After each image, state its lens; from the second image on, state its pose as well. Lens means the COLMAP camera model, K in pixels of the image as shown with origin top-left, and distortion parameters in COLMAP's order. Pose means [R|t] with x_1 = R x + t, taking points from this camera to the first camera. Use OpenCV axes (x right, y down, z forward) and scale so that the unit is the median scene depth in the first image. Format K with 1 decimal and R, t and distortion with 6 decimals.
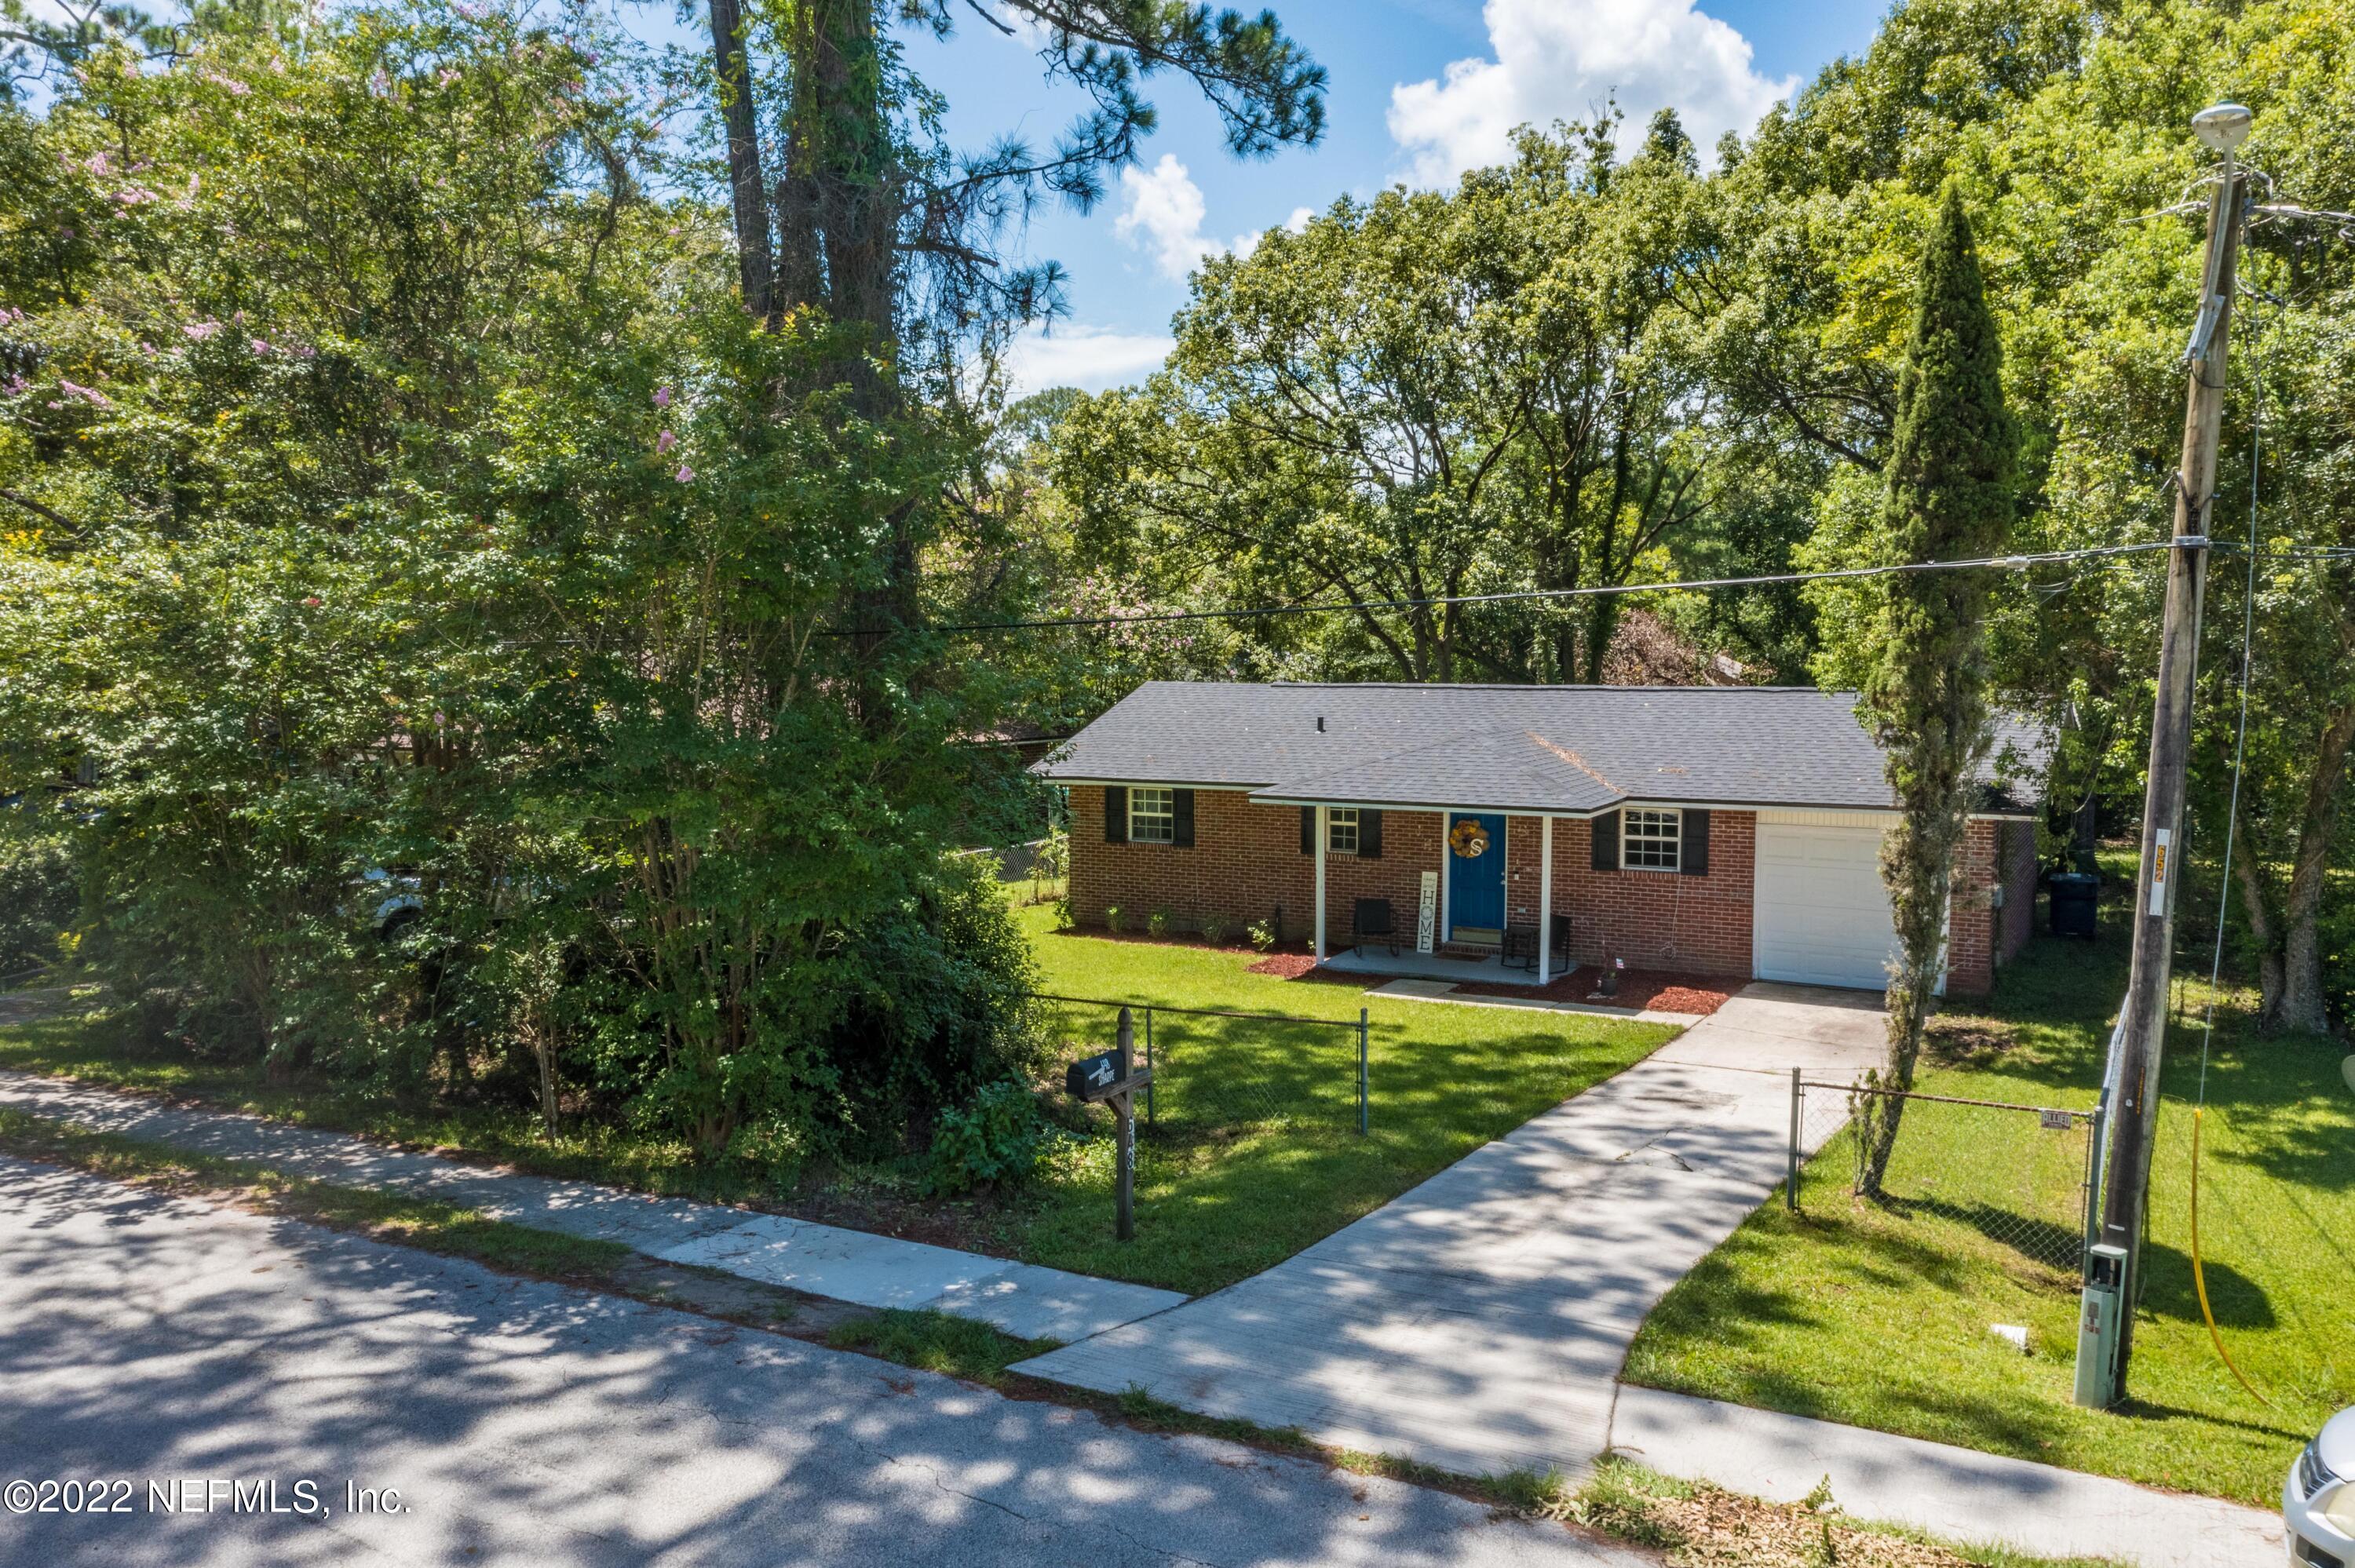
lens RADIAL K [[1875.3, 0, 1174.5], [0, 1875.3, 795.9], [0, 0, 1]] dist [-0.002954, 0.004468]
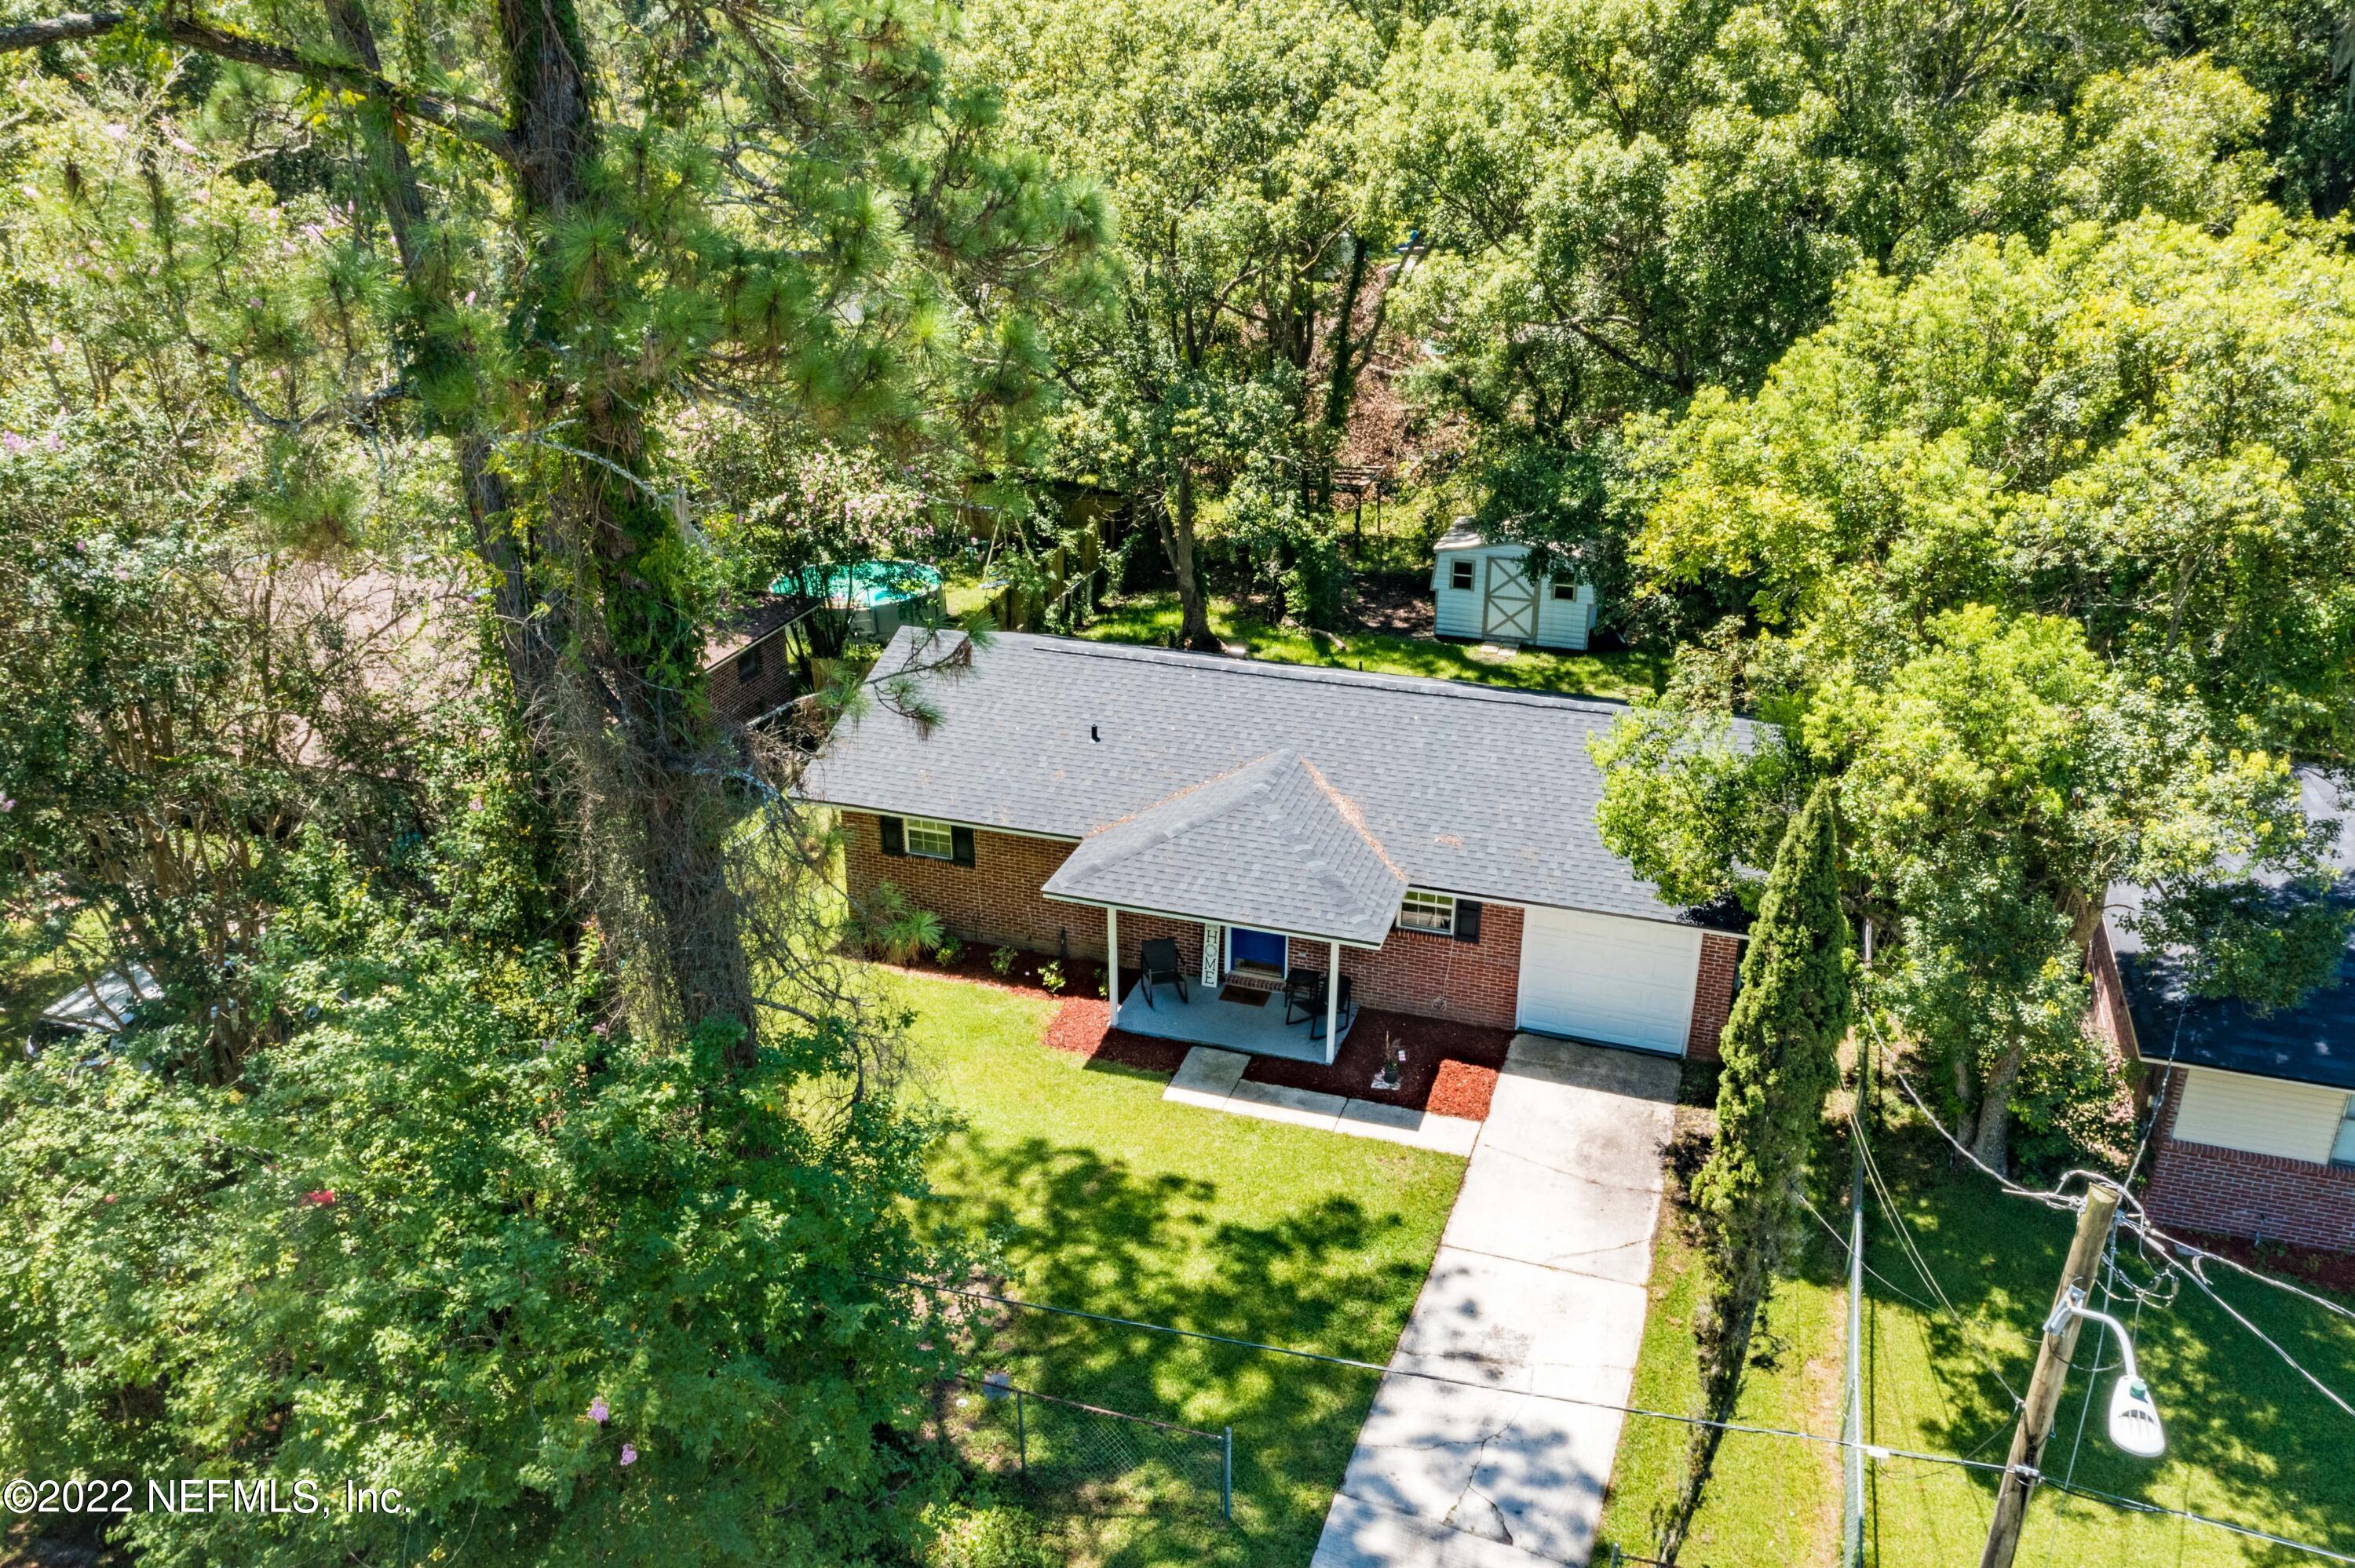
lens RADIAL K [[1875.3, 0, 1165.8], [0, 1875.3, 794.1], [0, 0, 1]] dist [-0.002954, 0.004468]
pose [[0.984843, -0.069364, 0.158974, -0.048814], [0.014101, 0.945540, 0.325200, -0.358073], [-0.172873, -0.318029, 0.932187, 0.064636]]
